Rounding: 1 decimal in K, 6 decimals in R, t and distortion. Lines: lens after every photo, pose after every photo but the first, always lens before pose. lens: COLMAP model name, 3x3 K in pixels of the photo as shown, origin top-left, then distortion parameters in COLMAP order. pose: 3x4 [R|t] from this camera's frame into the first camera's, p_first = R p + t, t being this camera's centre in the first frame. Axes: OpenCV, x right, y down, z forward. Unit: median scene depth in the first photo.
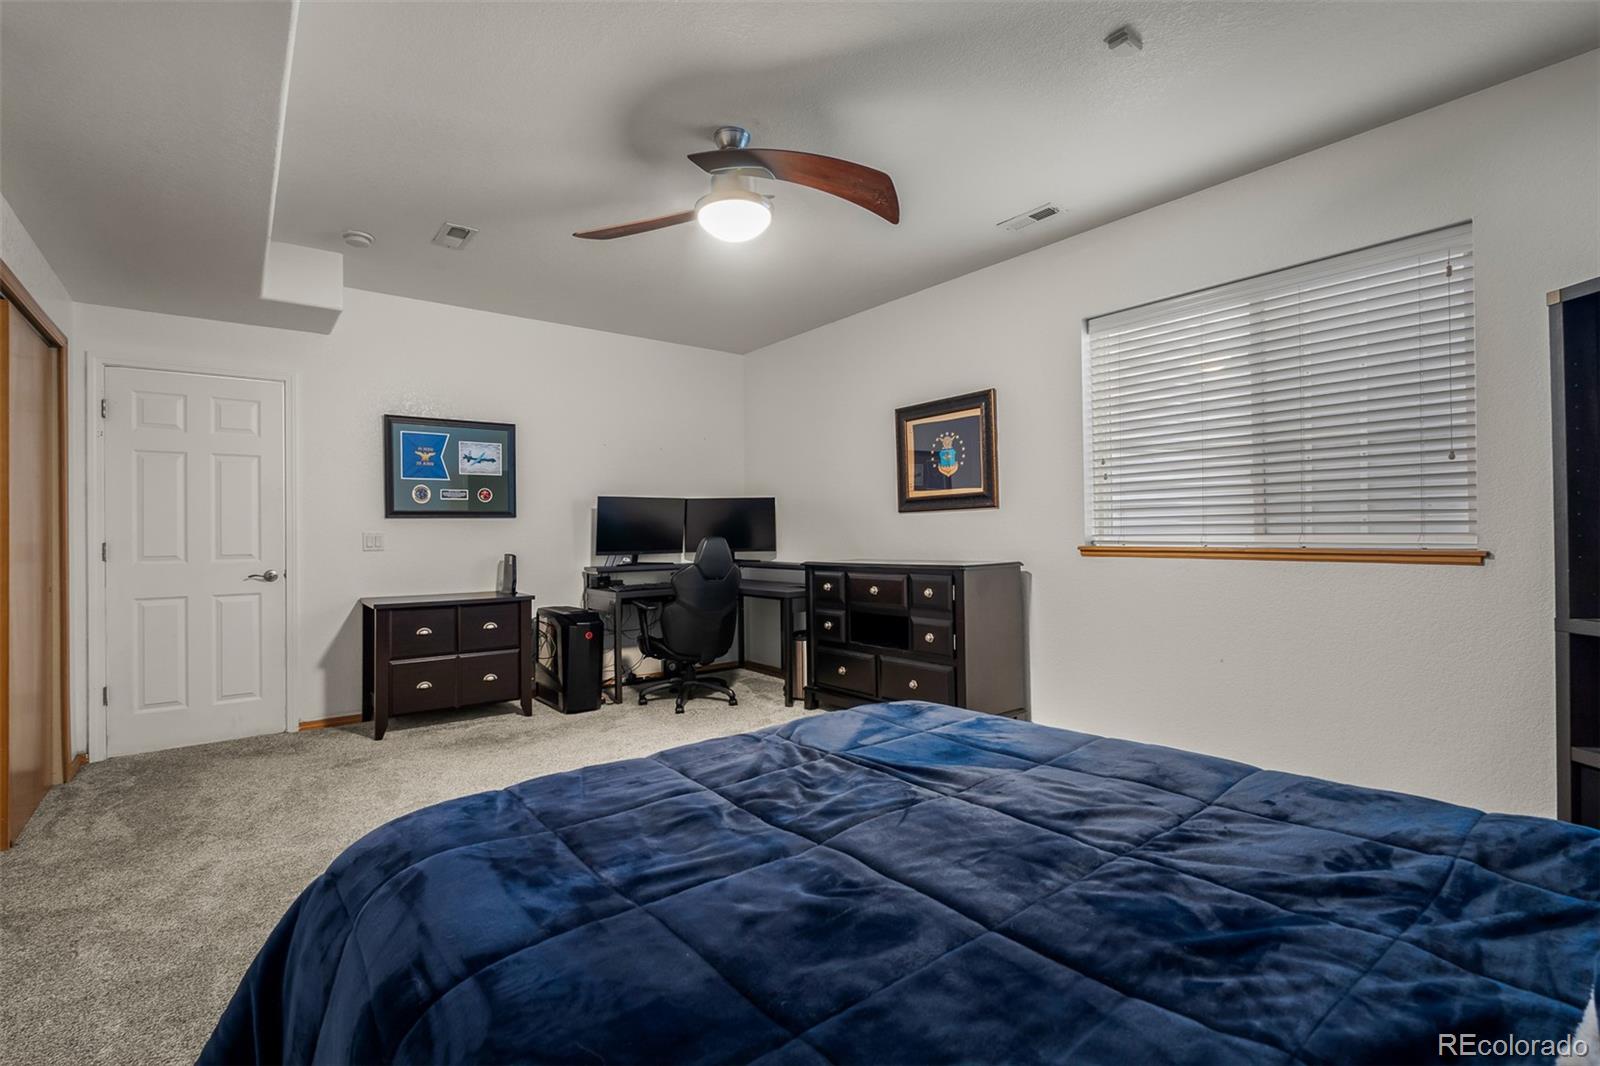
lens RADIAL K [[727.7, 0, 798.0], [0, 727.7, 537.6], [0, 0, 1]] dist [-0.000474, 0.000055]
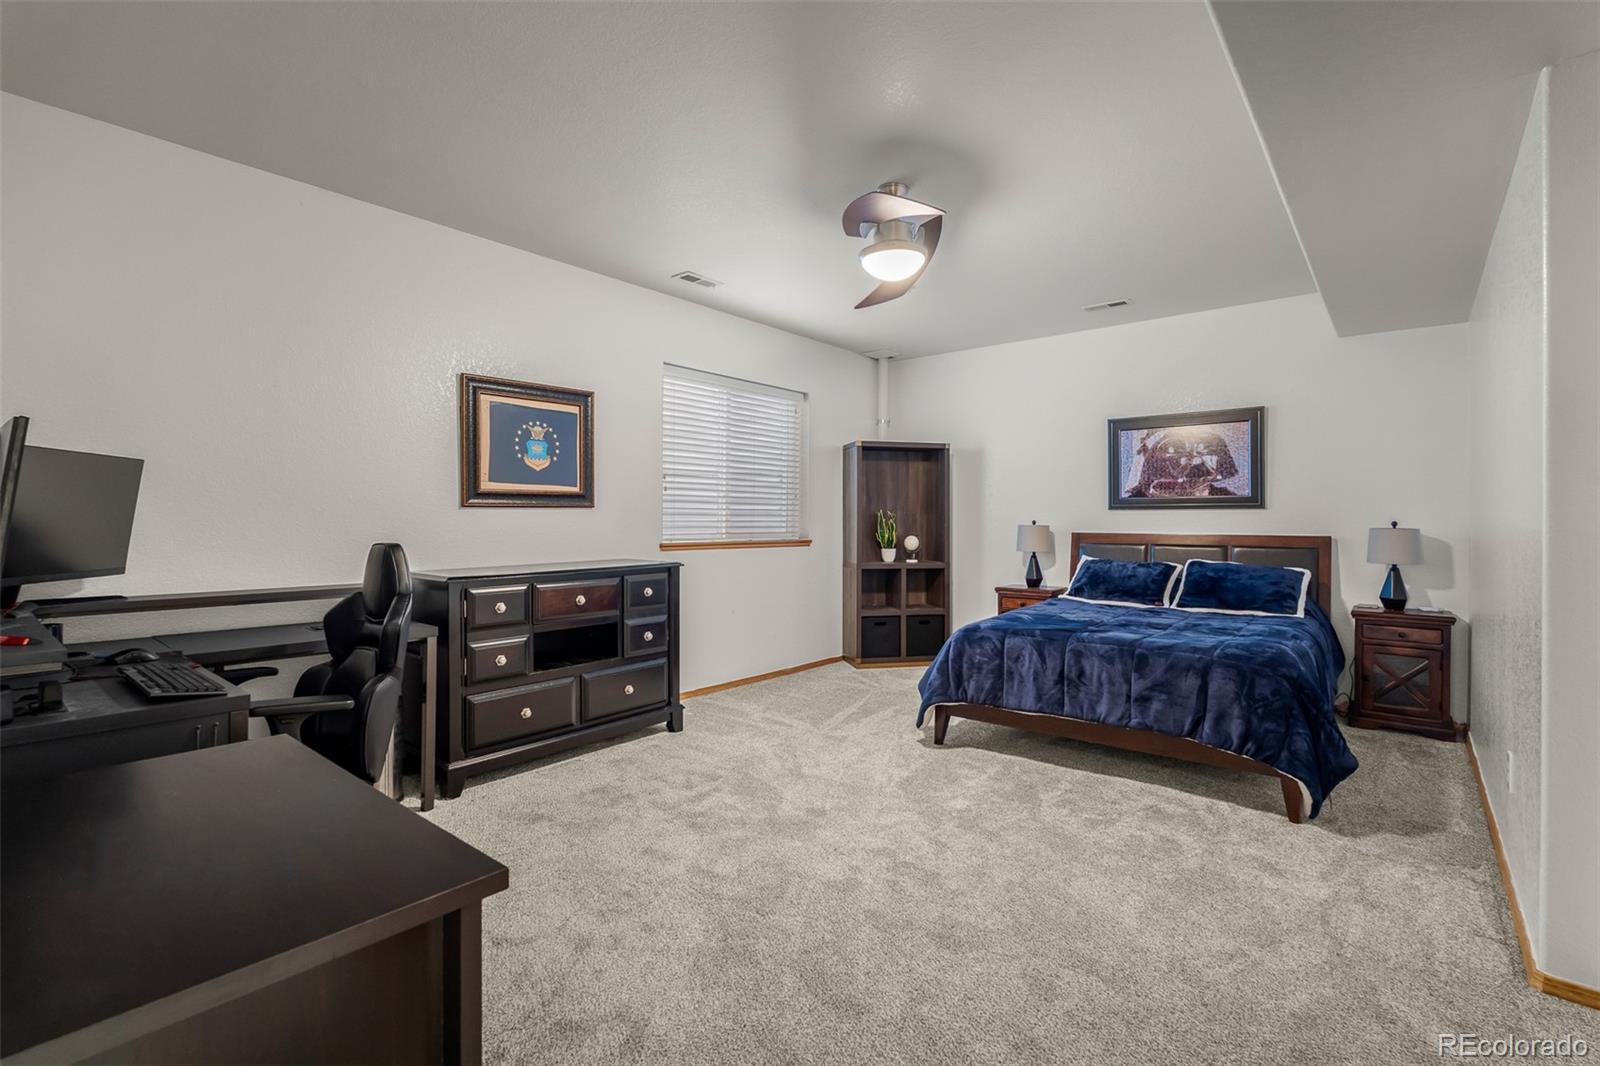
lens RADIAL K [[727.7, 0, 798.3], [0, 727.7, 522.1], [0, 0, 1]] dist [-0.000474, 0.000055]
pose [[-0.205577, 0.015146, 0.978524, -0.770851], [0.012766, 0.999837, -0.012794, -0.004628], [-0.978558, 0.009861, -0.205736, 0.905182]]
